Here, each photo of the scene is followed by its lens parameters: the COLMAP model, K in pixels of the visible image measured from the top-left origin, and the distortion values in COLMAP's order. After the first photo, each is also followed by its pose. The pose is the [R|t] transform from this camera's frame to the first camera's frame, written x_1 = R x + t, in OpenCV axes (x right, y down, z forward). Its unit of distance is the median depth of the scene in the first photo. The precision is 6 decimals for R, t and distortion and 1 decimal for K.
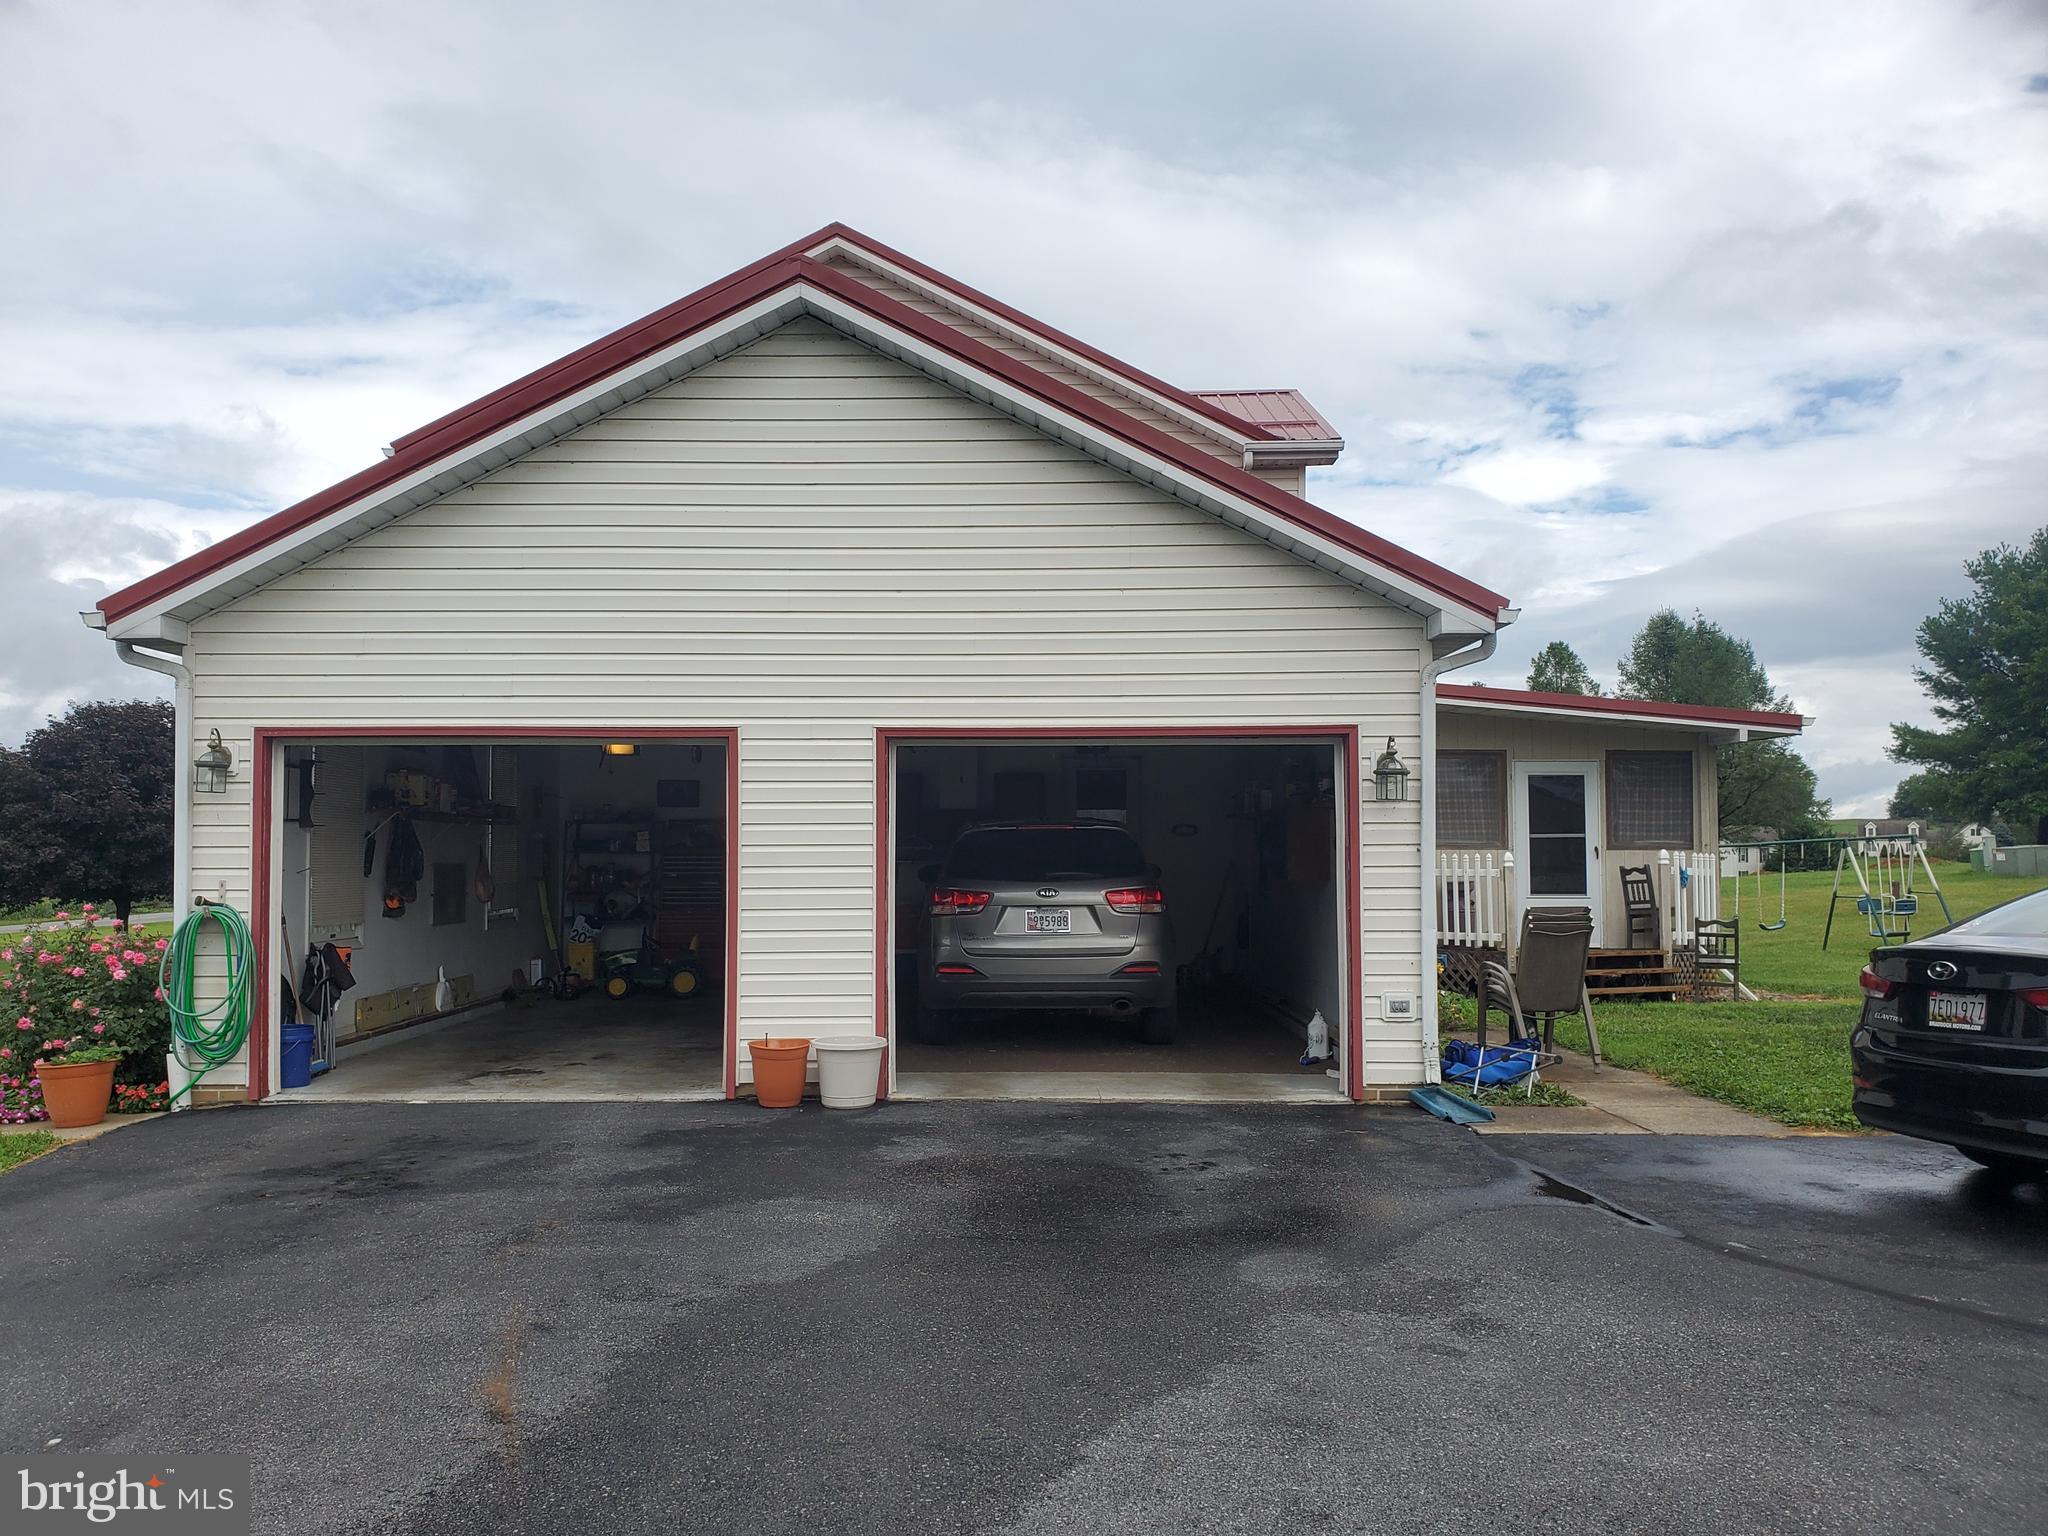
lens RADIAL K [[1599.0, 0, 1014.0], [0, 1599.0, 776.4], [0, 0, 1]] dist [0.048393, -0.000187]
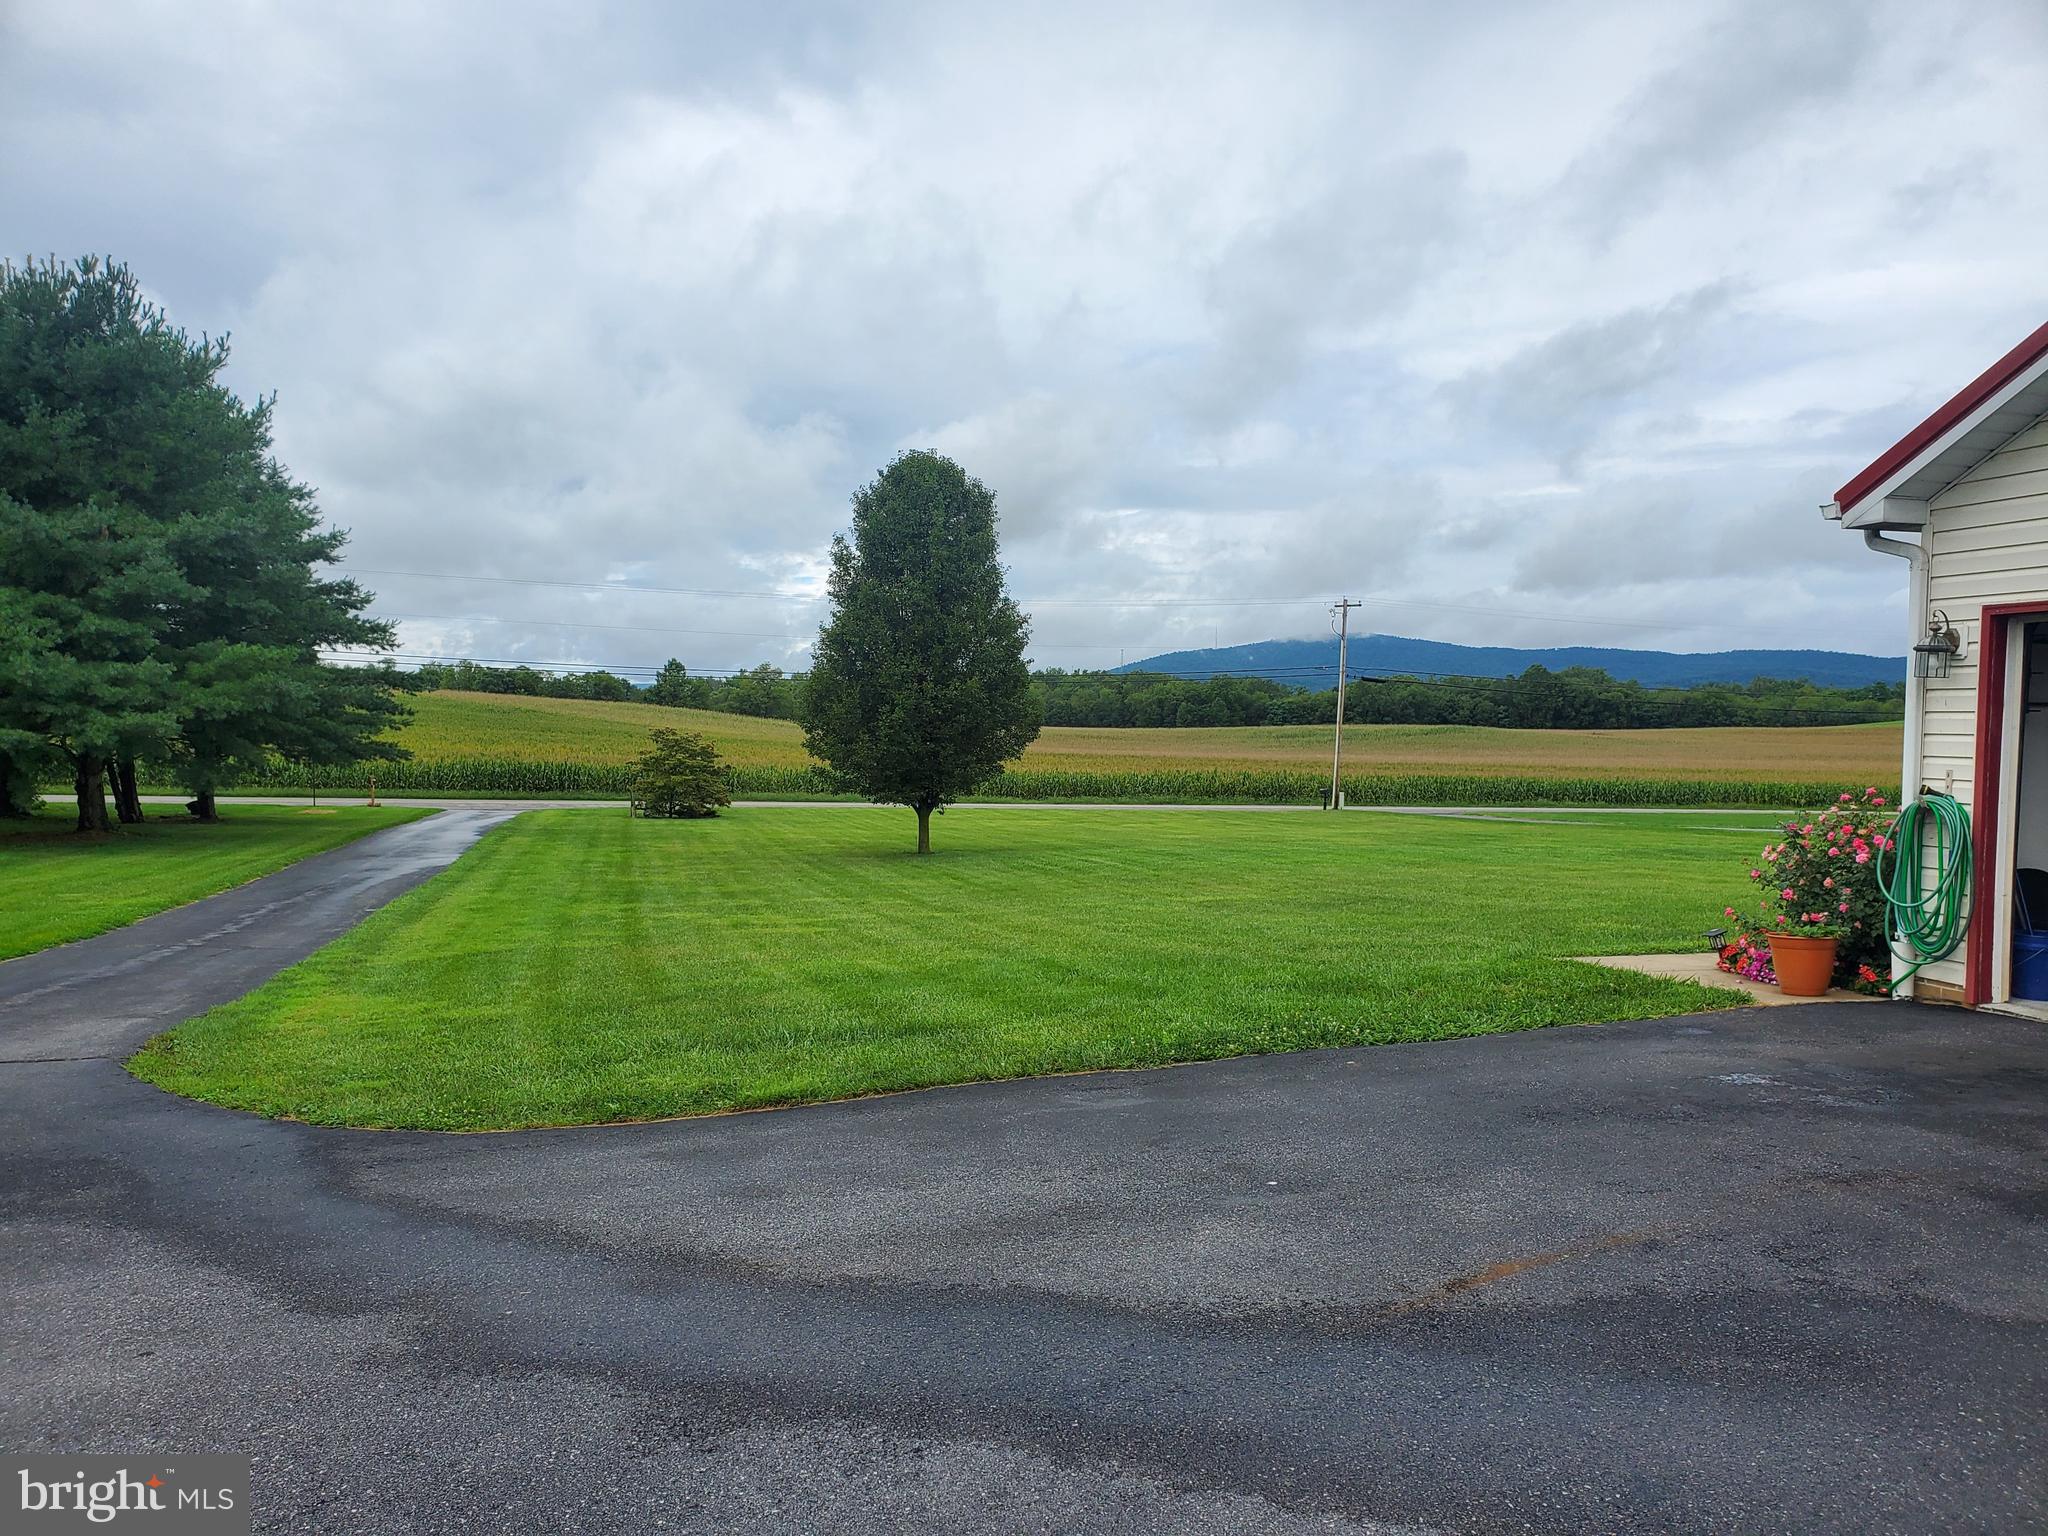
lens RADIAL K [[1599.0, 0, 1017.5], [0, 1599.0, 769.9], [0, 0, 1]] dist [0.048393, -0.000187]
pose [[0.298850, 0.036855, -0.953588, 0.261876], [0.030422, 0.998378, 0.048120, 0.001884], [0.953815, -0.043391, 0.297244, 0.195572]]
